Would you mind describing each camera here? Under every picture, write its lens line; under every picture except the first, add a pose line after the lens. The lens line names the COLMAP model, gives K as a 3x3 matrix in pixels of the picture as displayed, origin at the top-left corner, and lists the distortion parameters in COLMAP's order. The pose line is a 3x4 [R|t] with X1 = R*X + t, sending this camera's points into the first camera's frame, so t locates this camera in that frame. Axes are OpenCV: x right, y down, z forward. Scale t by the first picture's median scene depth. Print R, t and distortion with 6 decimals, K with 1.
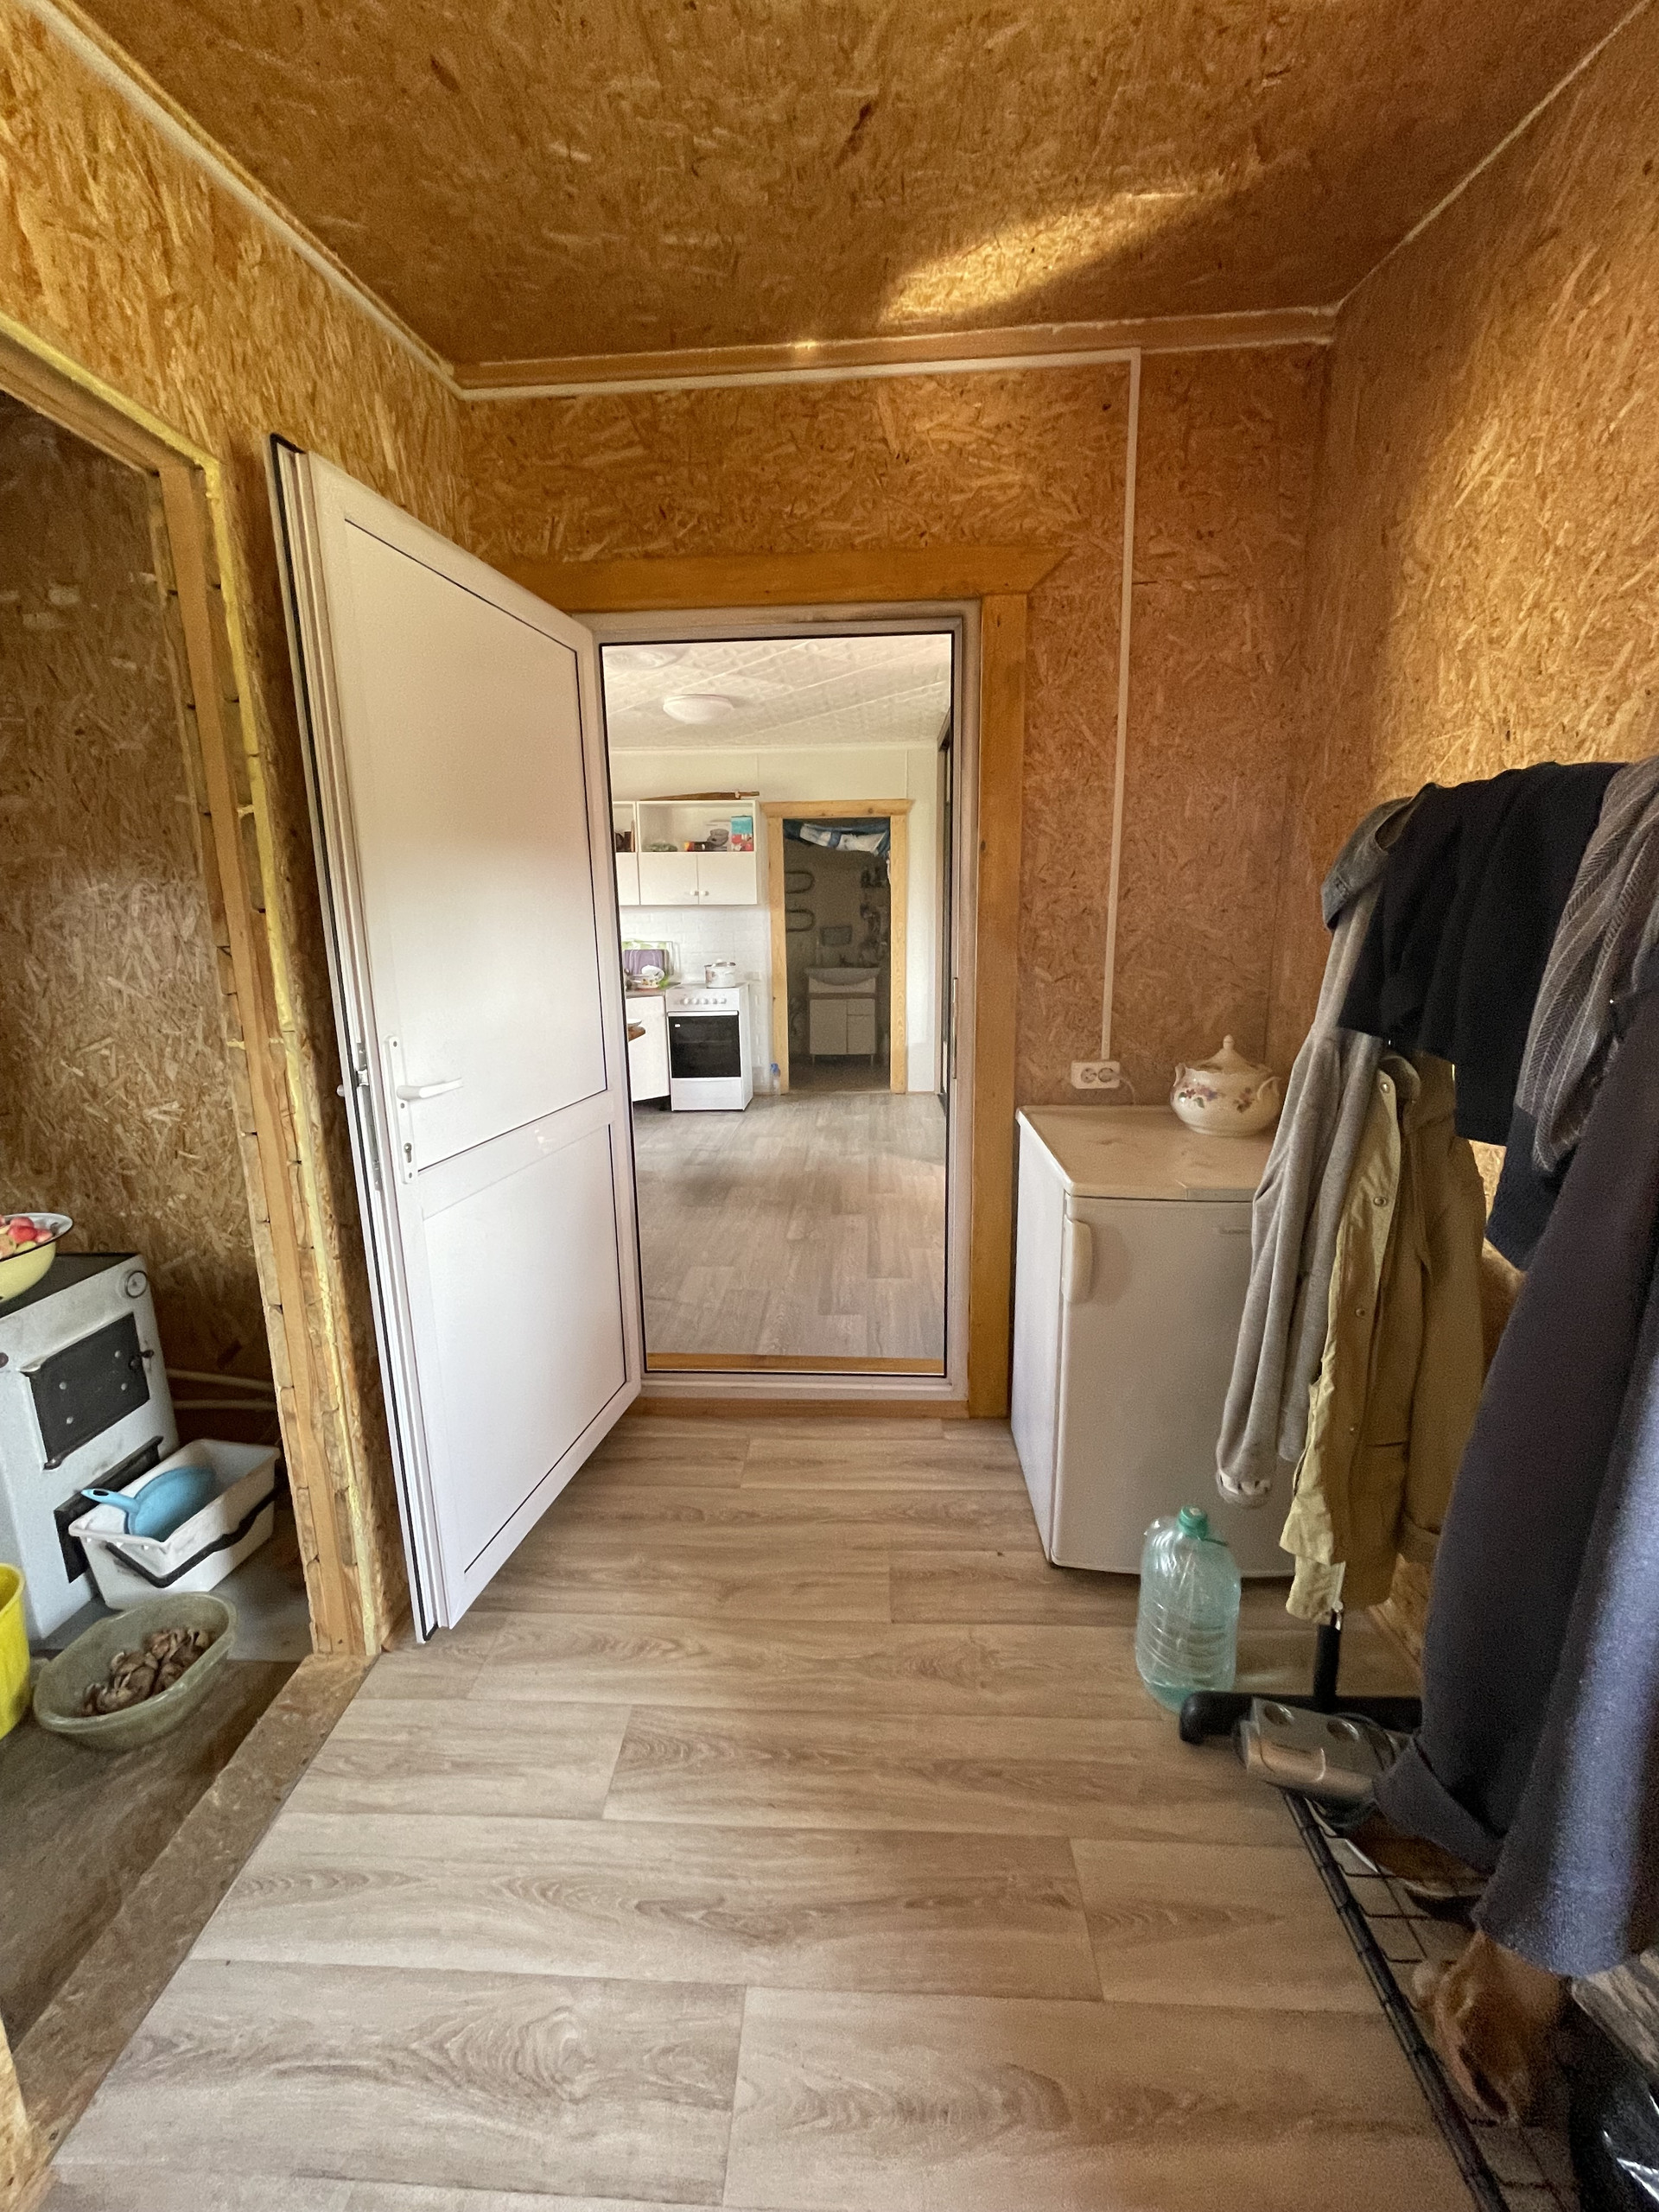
lens RADIAL K [[893.0, 0, 835.9], [0, 893.0, 1098.6], [0, 0, 1]] dist [-0.000182, 0.000328]
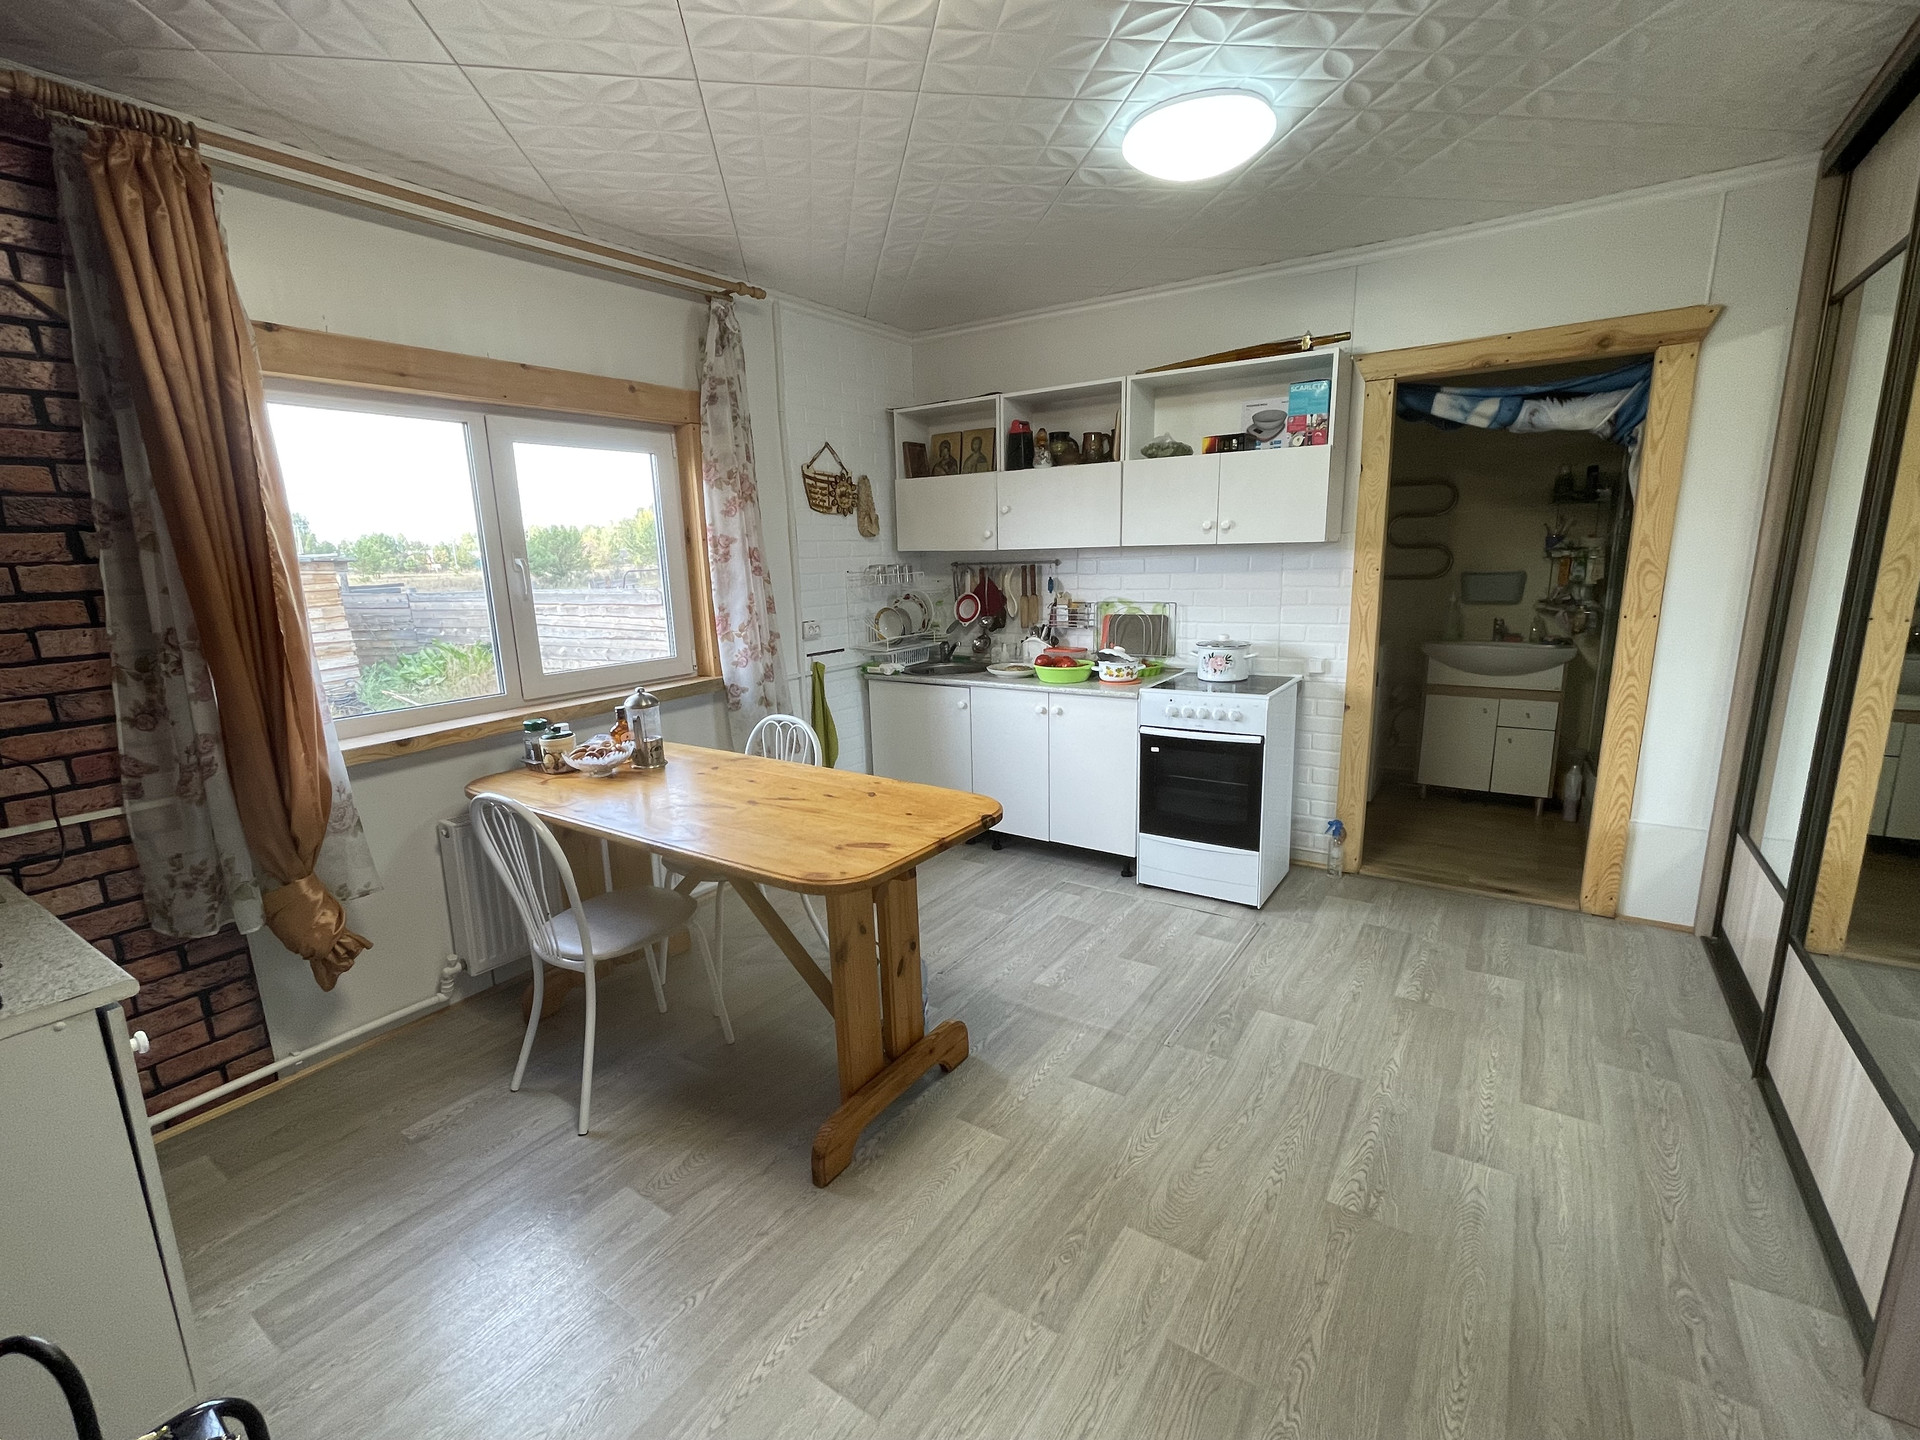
lens RADIAL K [[842.4, 0, 944.2], [0, 842.4, 720.0], [0, 0, 1]] dist [-0.006597, 0.002158]
pose [[0.841489, 0.097914, -0.531327, -0.000102], [-0.094523, 0.994954, 0.033651, -0.100687], [0.531941, 0.021906, 0.846498, 0.426575]]
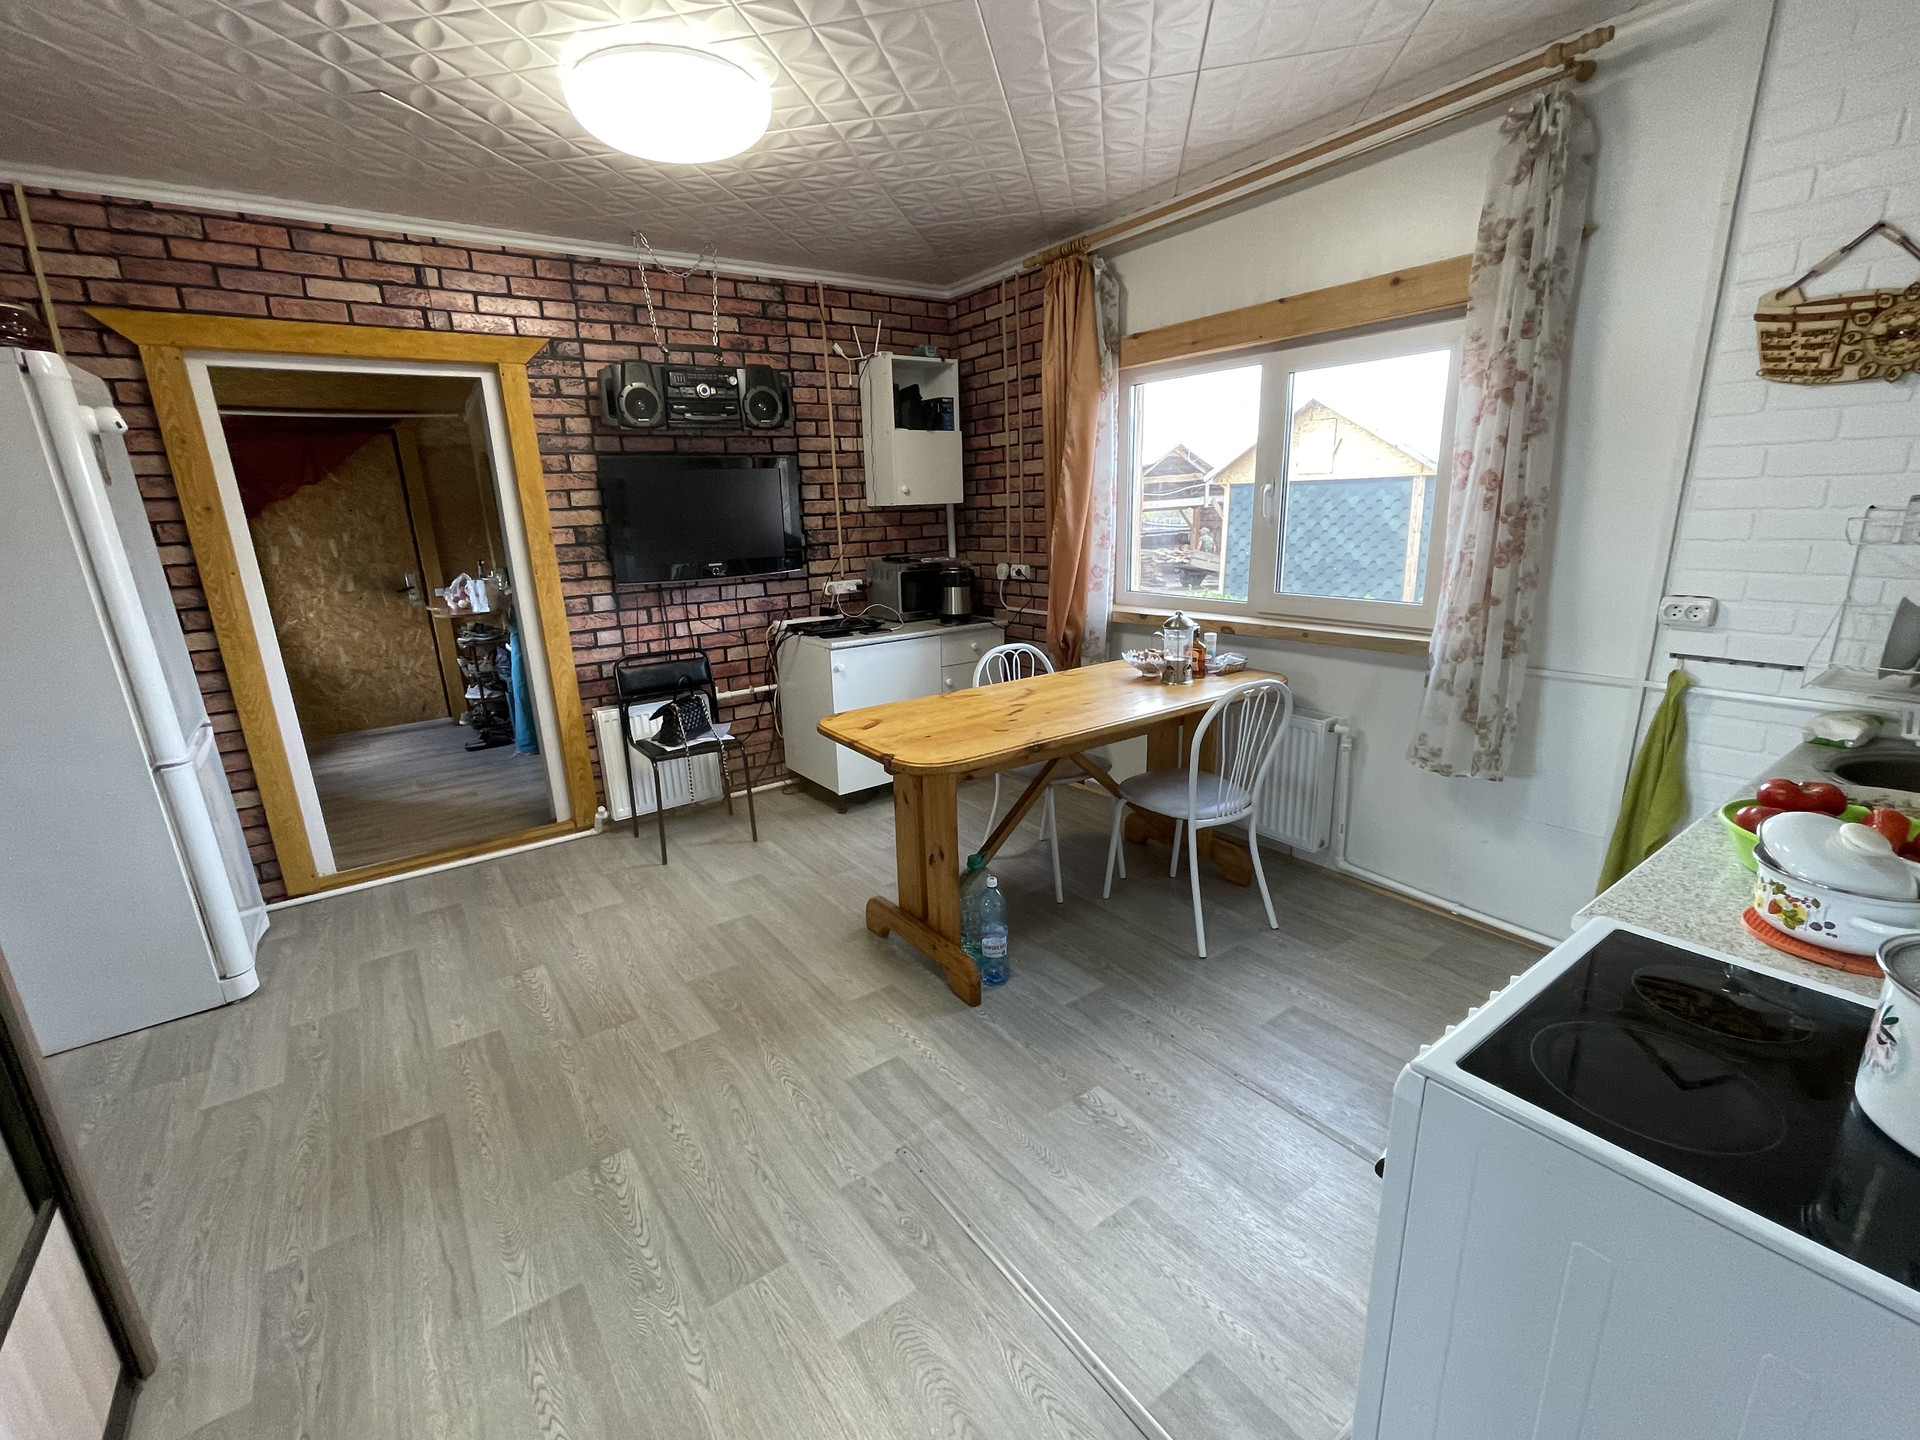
lens RADIAL K [[842.4, 0, 960.7], [0, 842.4, 739.6], [0, 0, 1]] dist [-0.006597, 0.002158]
pose [[-0.787613, 0.211800, -0.578624, 0.052782], [-0.076659, 0.898089, 0.433082, -0.354033], [0.611383, 0.385458, -0.691110, 1.627998]]
